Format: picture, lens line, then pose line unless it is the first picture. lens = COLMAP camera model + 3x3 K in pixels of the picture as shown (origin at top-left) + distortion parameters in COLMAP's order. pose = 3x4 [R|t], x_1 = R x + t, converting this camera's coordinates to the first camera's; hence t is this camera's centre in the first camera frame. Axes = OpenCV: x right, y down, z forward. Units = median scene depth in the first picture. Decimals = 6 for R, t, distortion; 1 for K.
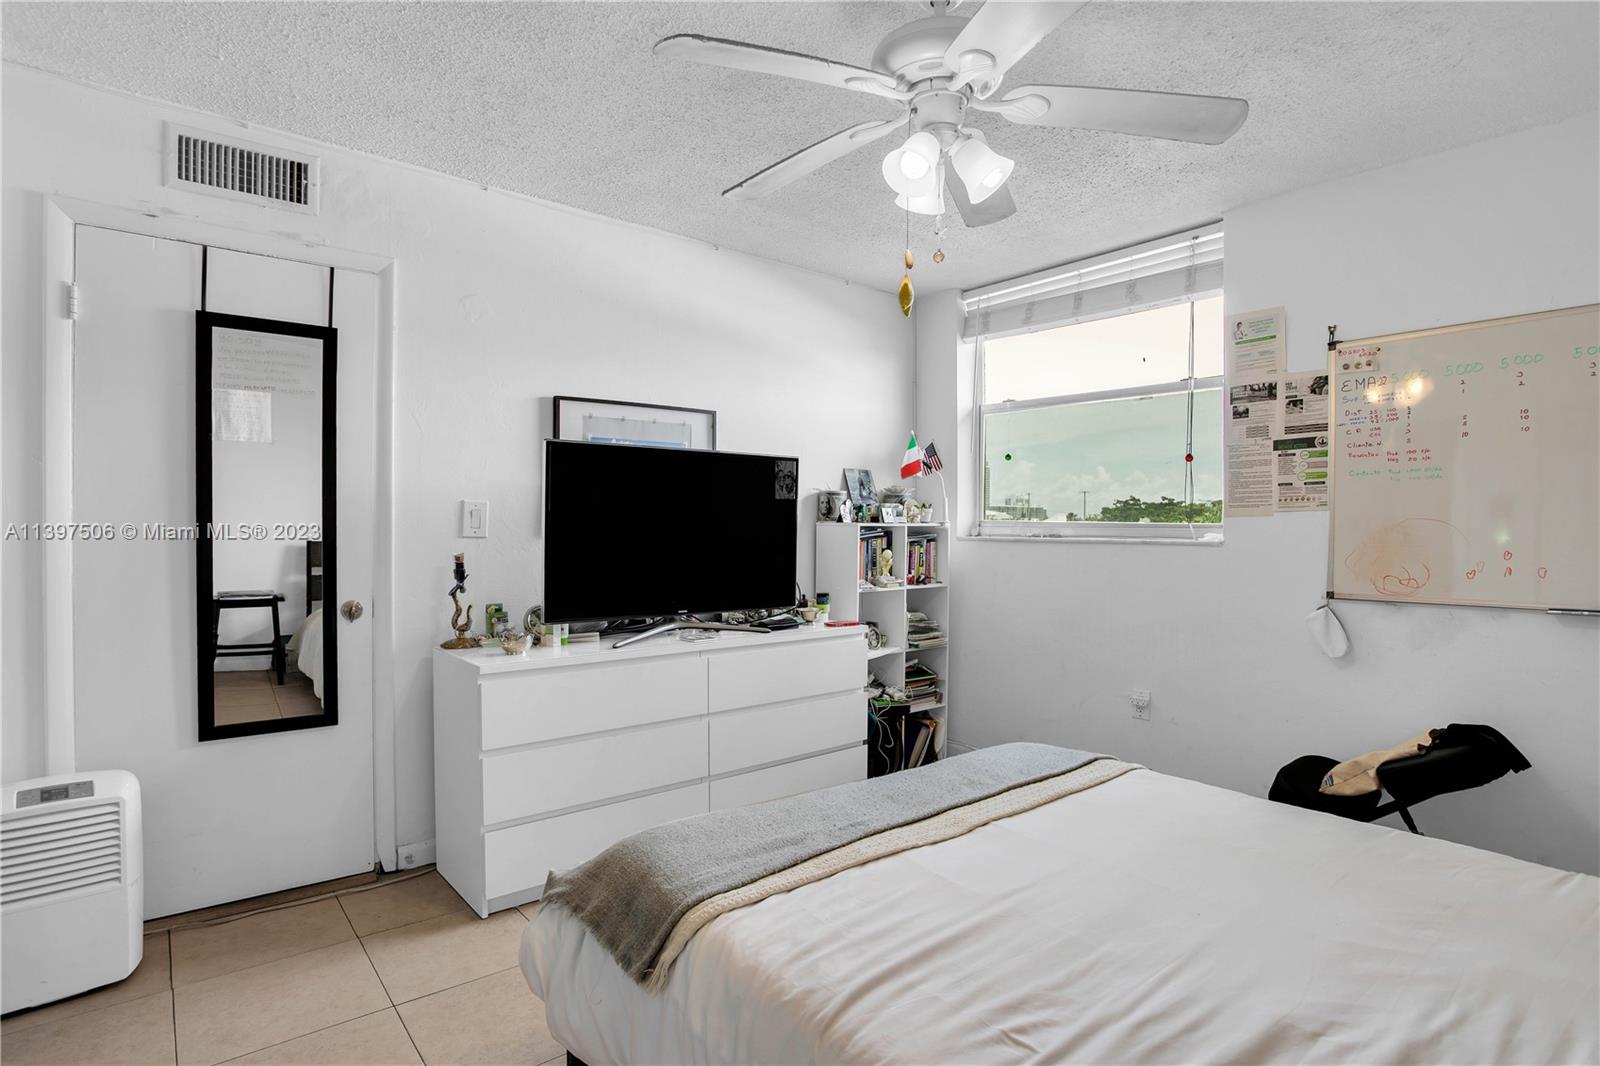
lens RADIAL K [[784.5, 0, 802.4], [0, 784.5, 529.6], [0, 0, 1]] dist [-0.057698, 0.018573]
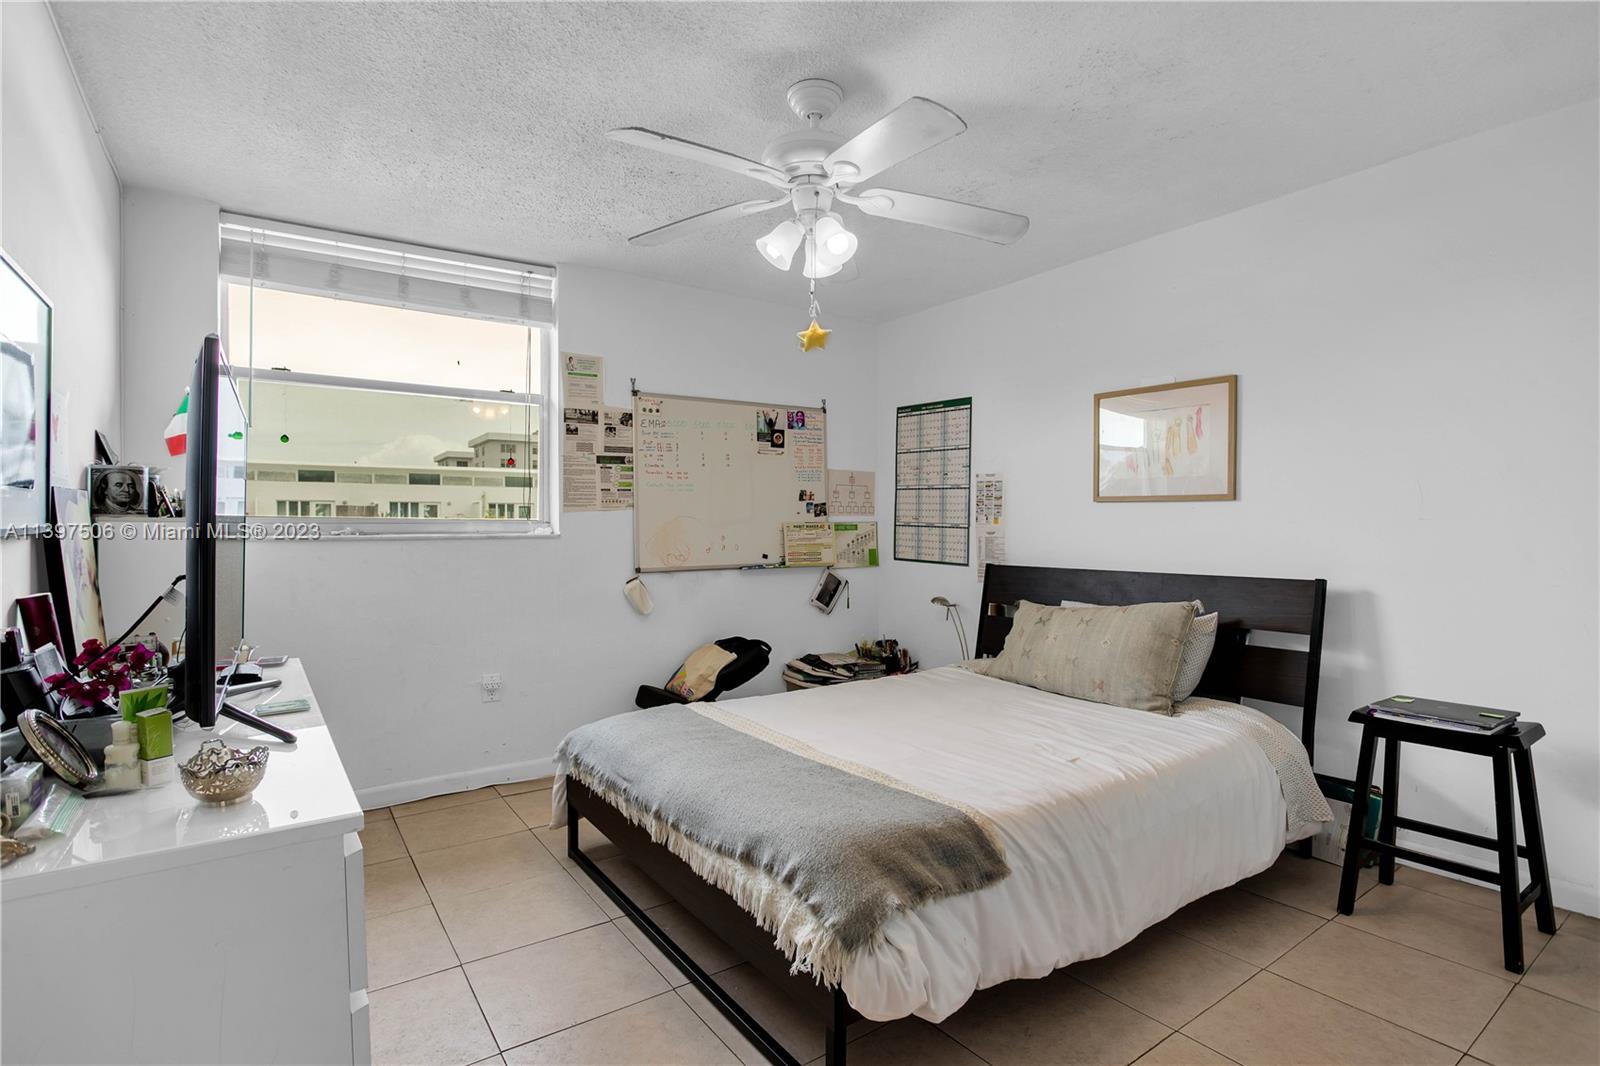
lens RADIAL K [[784.5, 0, 802.4], [0, 784.5, 529.6], [0, 0, 1]] dist [-0.057698, 0.018573]
pose [[0.087074, -0.005033, 0.996189, -0.675398], [0.013293, 0.999904, 0.003890, 0.008641], [-0.996113, 0.012904, 0.087132, 0.543779]]
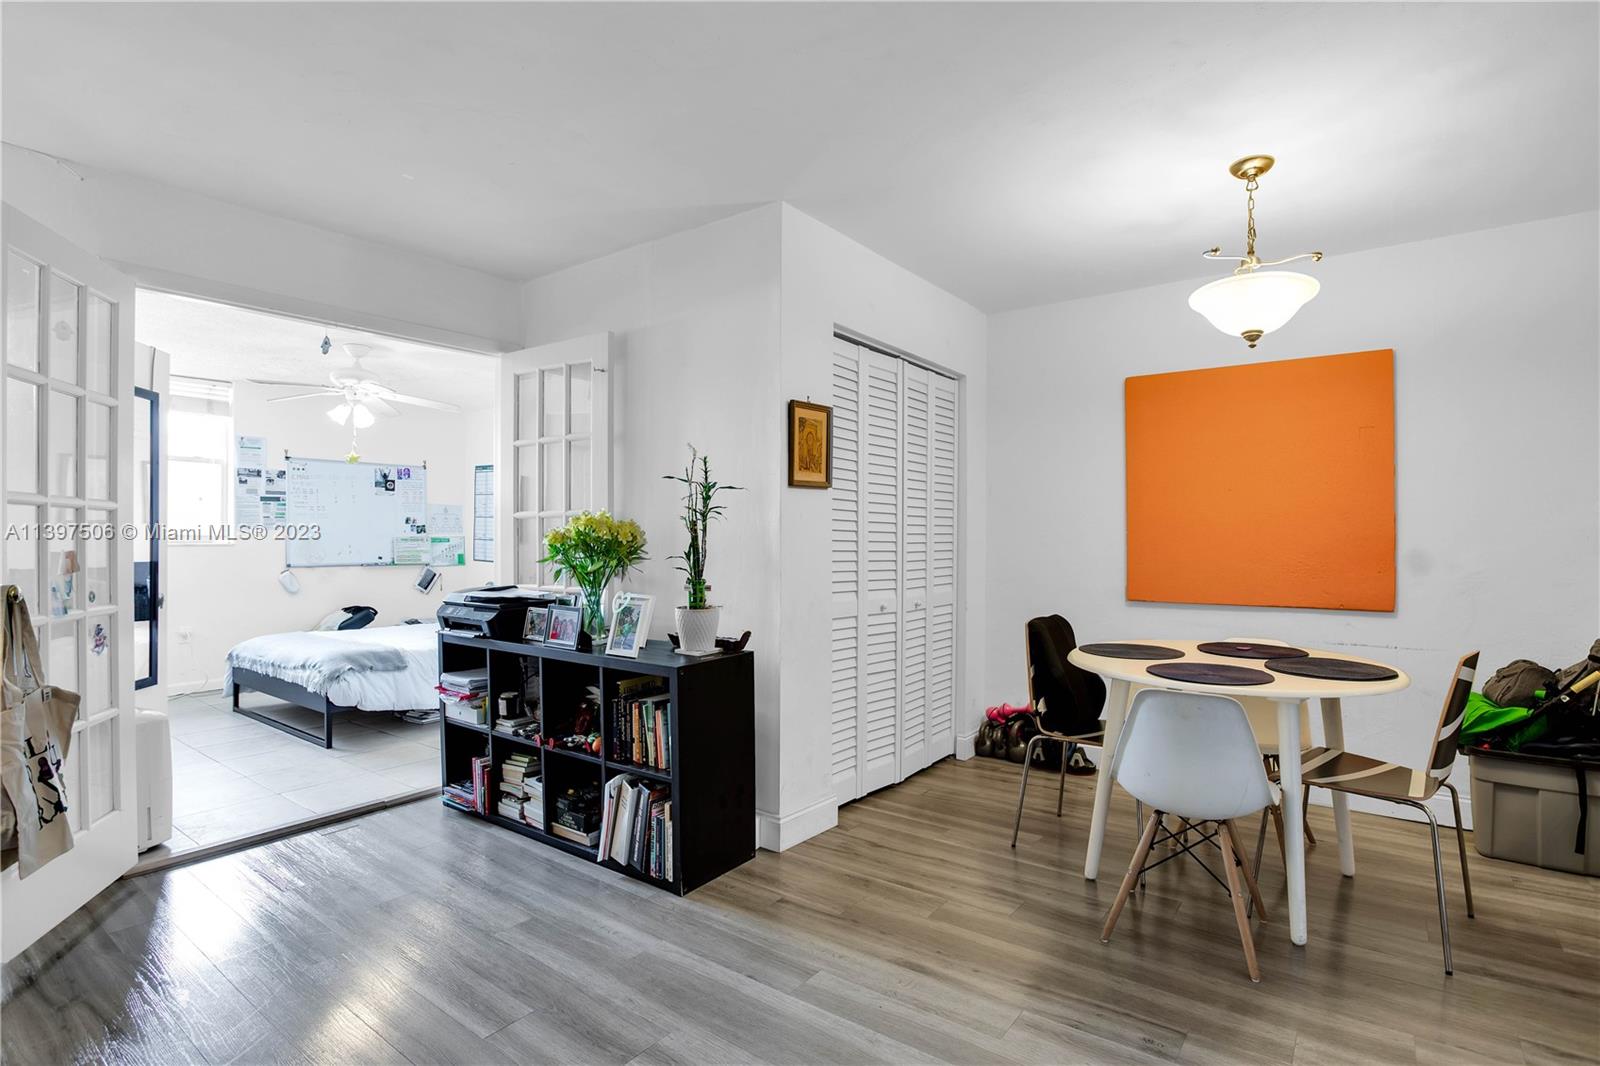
lens RADIAL K [[787.4, 0, 813.4], [0, 787.4, 538.7], [0, 0, 1]] dist [-0.076769, 0.031257]
pose [[-0.231744, 0.001785, 0.972775, -1.831730], [0.010428, 0.999945, 0.000650, 0.017254], [-0.972721, 0.010295, -0.231750, -0.010430]]
